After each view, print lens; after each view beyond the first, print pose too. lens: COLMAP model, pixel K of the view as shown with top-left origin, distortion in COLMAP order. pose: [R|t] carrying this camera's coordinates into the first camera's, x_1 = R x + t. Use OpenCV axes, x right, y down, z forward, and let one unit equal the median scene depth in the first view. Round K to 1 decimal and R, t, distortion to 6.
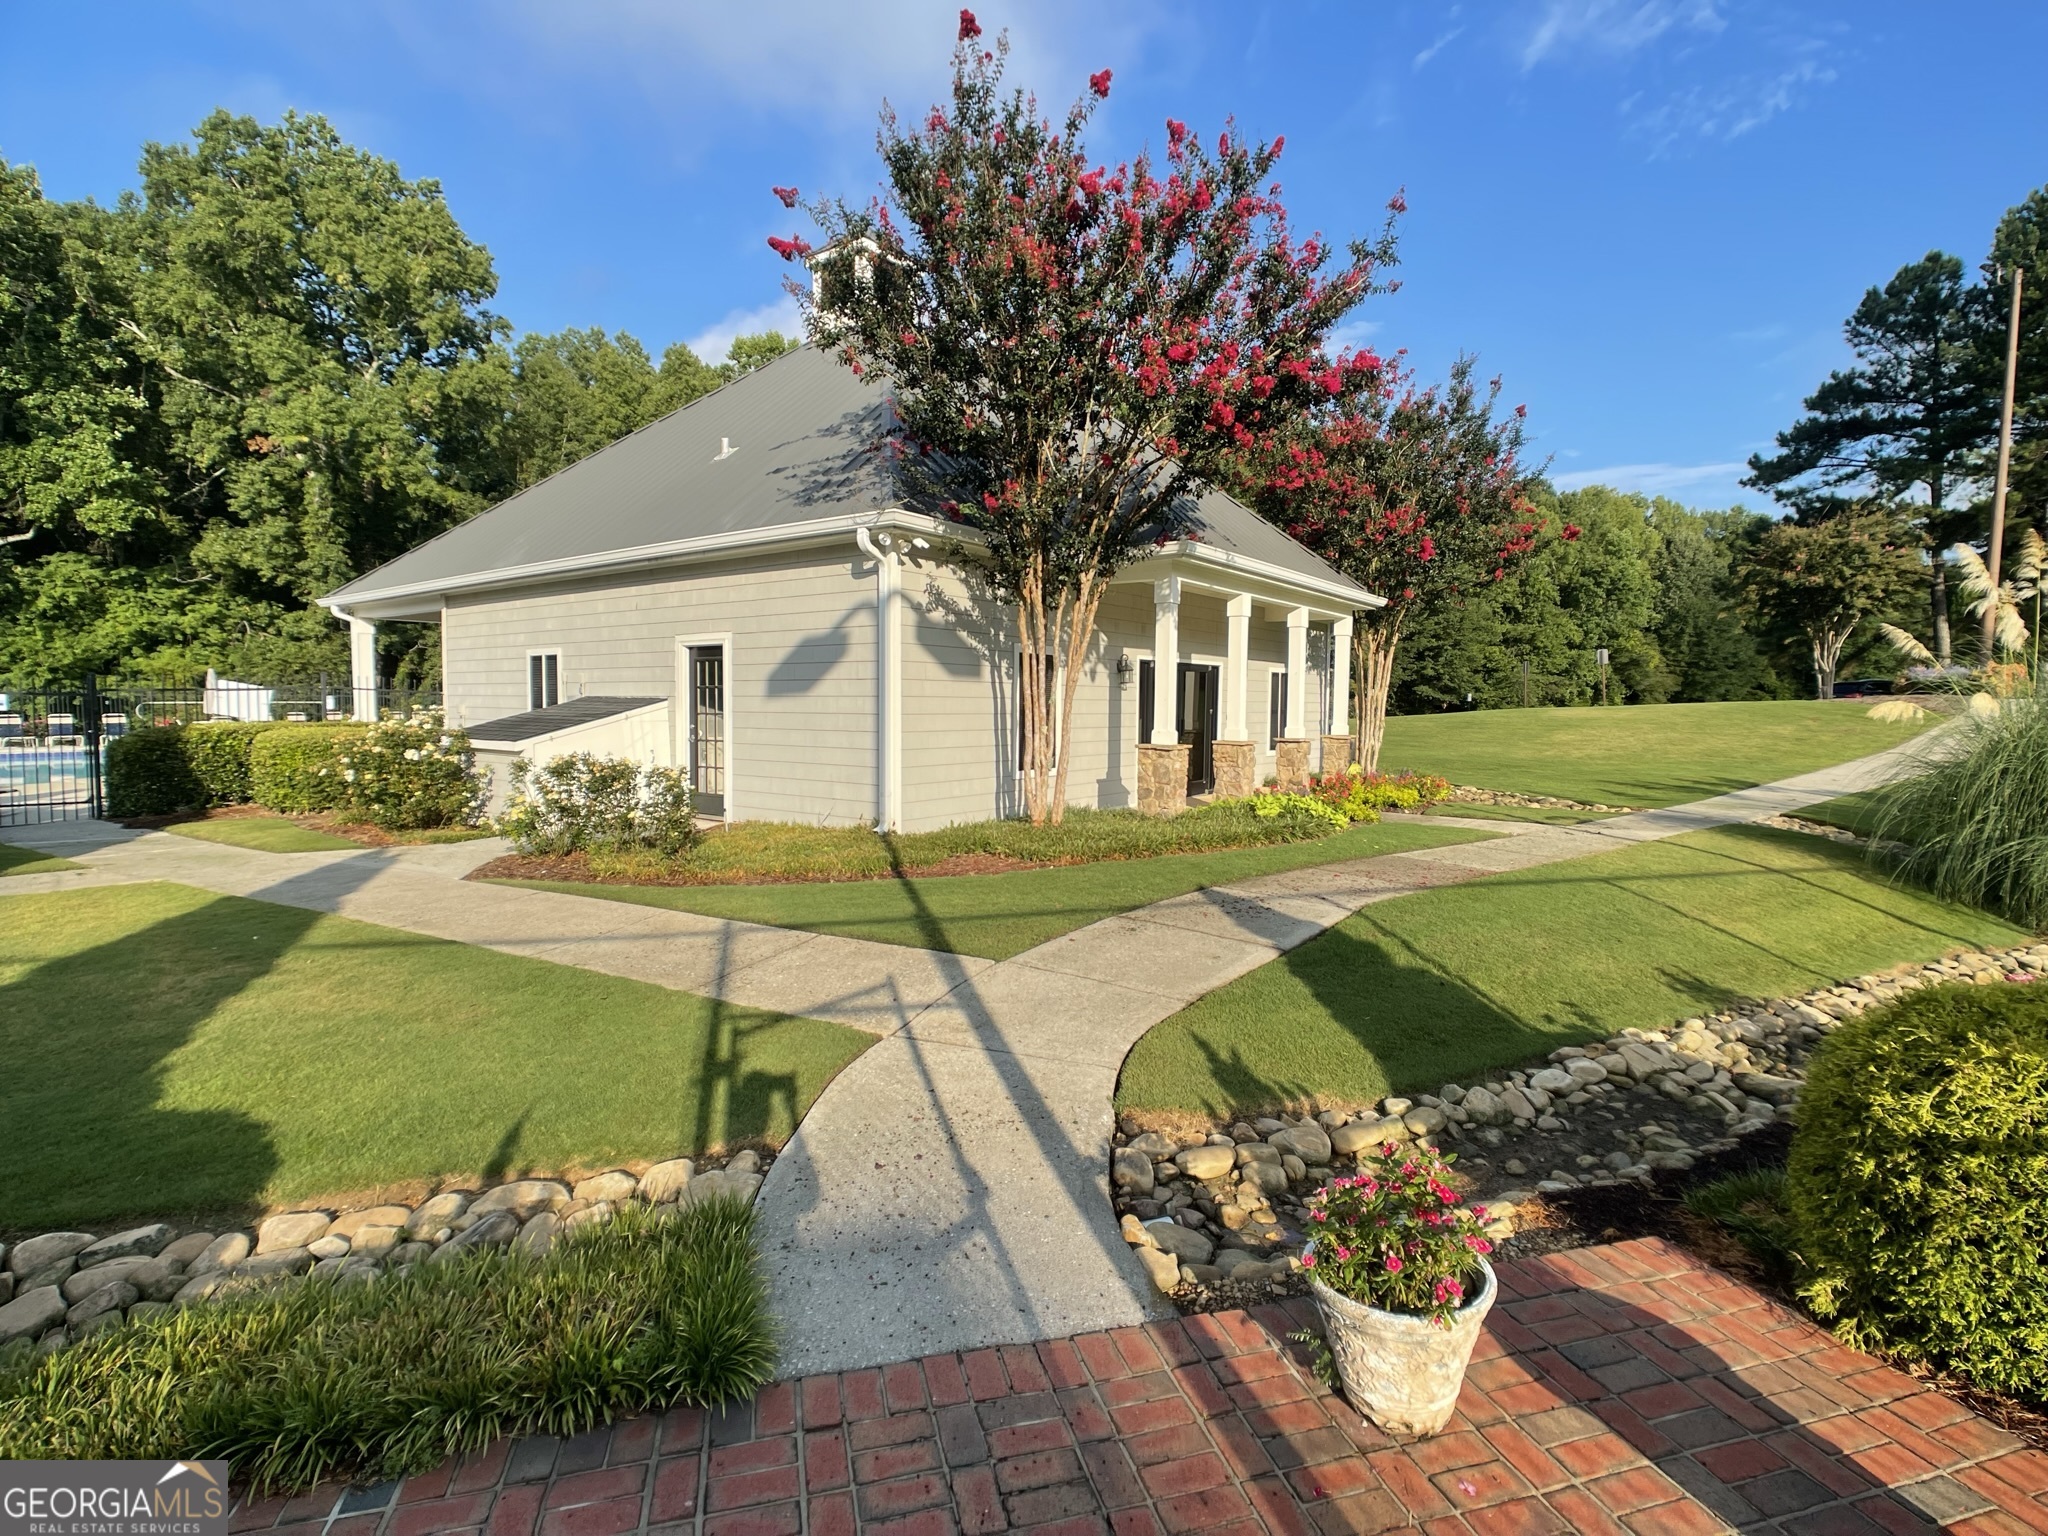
lens RADIAL K [[981.0, 0, 1031.9], [0, 981.0, 763.5], [0, 0, 1]] dist [-0.004923, 0.001595]
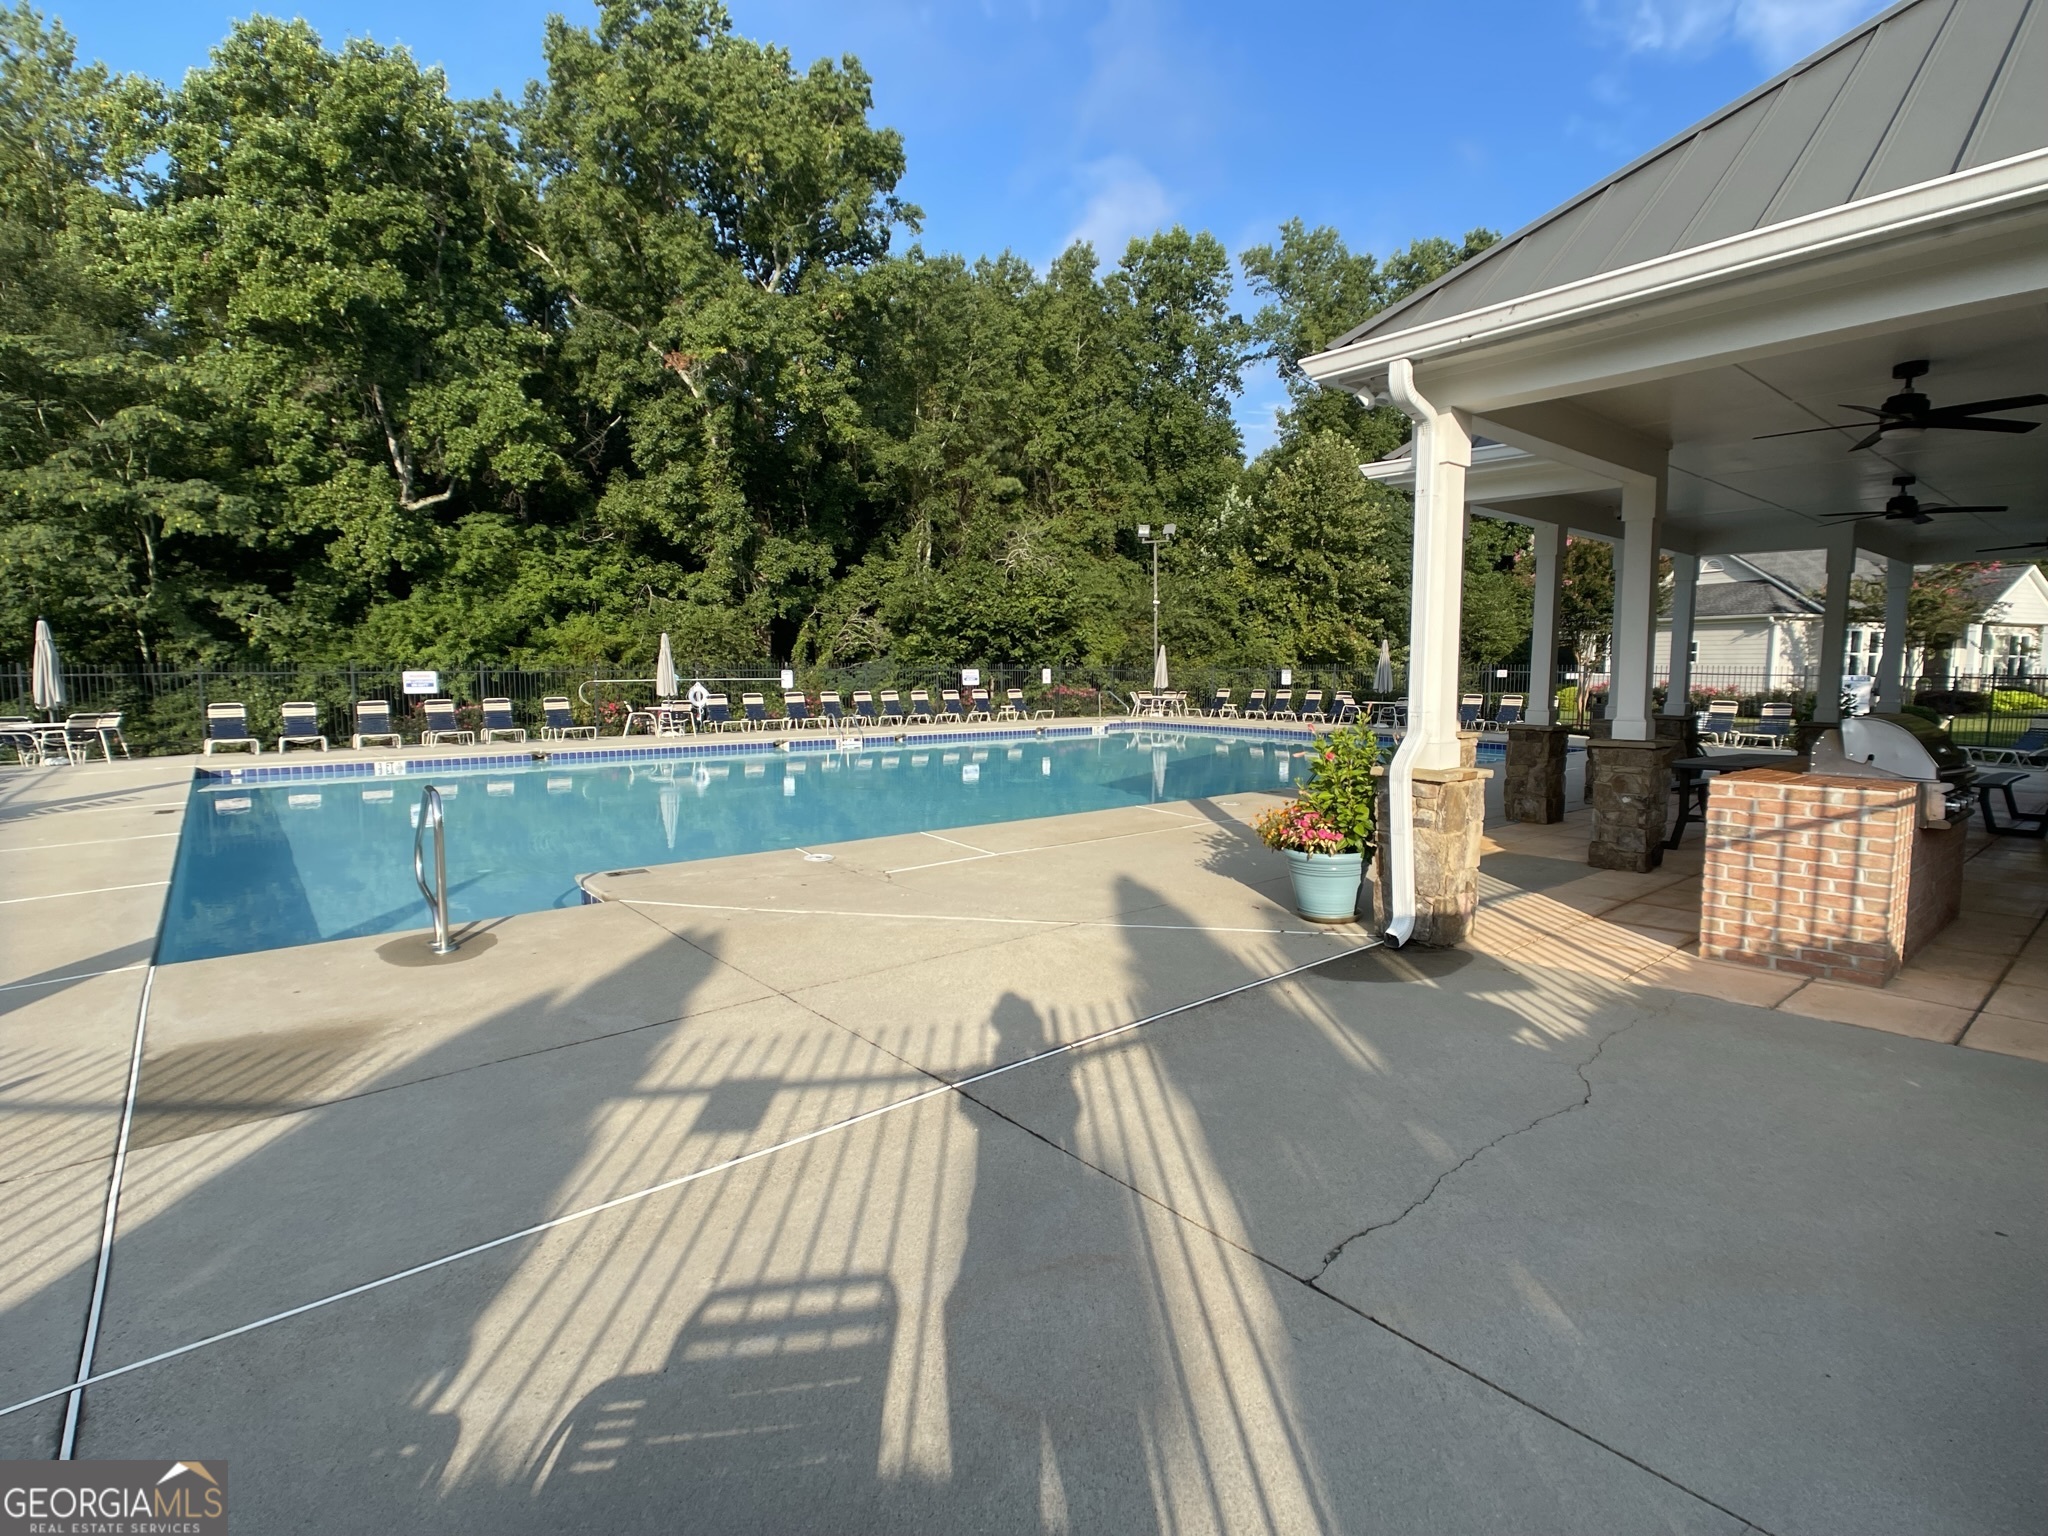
lens RADIAL K [[981.0, 0, 1034.1], [0, 981.0, 762.8], [0, 0, 1]] dist [-0.004923, 0.001595]
pose [[0.968116, 0.010608, -0.250277, -0.270115], [-0.001479, 0.999328, 0.036637, -0.018598], [0.250497, -0.035099, 0.967481, 0.250400]]
